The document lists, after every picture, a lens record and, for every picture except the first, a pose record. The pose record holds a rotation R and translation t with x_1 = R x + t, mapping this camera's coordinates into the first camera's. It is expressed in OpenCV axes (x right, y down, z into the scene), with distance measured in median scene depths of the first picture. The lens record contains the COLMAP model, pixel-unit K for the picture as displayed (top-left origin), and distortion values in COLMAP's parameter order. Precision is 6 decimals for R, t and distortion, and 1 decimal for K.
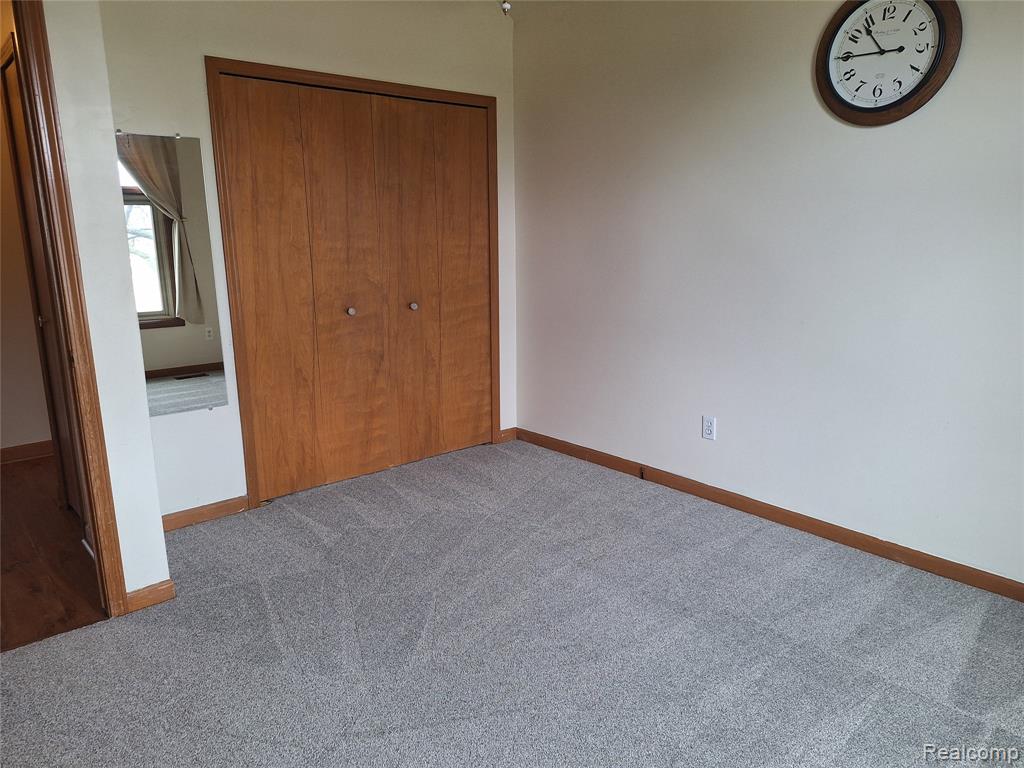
lens RADIAL K [[703.4, 0, 512.0], [0, 703.4, 384.0], [0, 0, 1]] dist [0.098738, -0.124882]
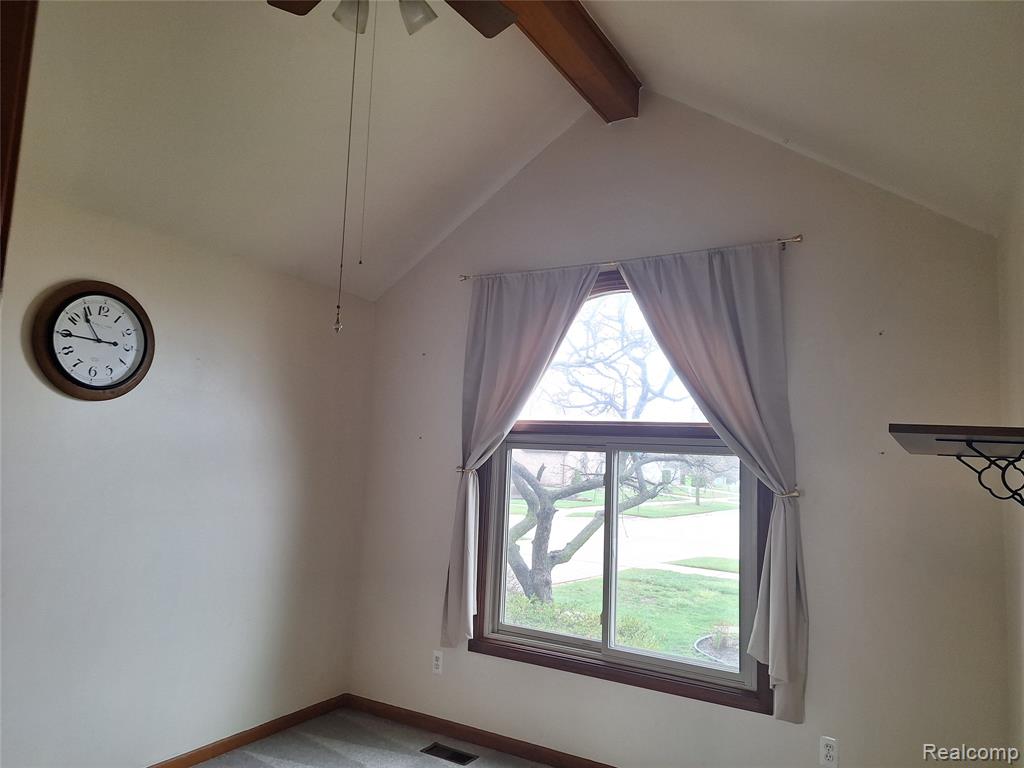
lens RADIAL K [[699.3, 0, 514.1], [0, 699.3, 381.1], [0, 0, 1]] dist [0.103982, -0.140801]
pose [[-0.348062, 0.105294, 0.931539, -0.780480], [0.159772, 0.985798, -0.051729, -0.229224], [-0.923756, 0.130829, -0.359942, 0.794346]]
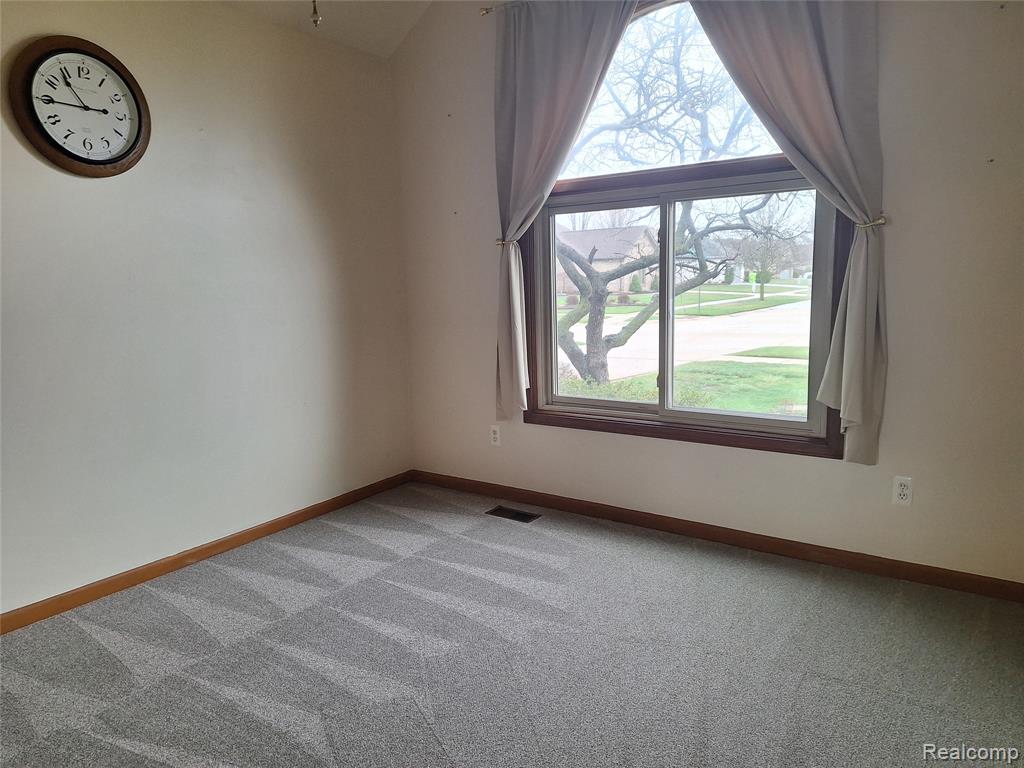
lens RADIAL K [[696.7, 0, 509.1], [0, 696.7, 386.2], [0, 0, 1]] dist [0.088280, -0.080291]
pose [[-0.263837, -0.120861, 0.956965, -0.691546], [0.237957, 0.953299, 0.186003, -0.120143], [-0.934755, 0.276791, -0.222756, 0.758113]]
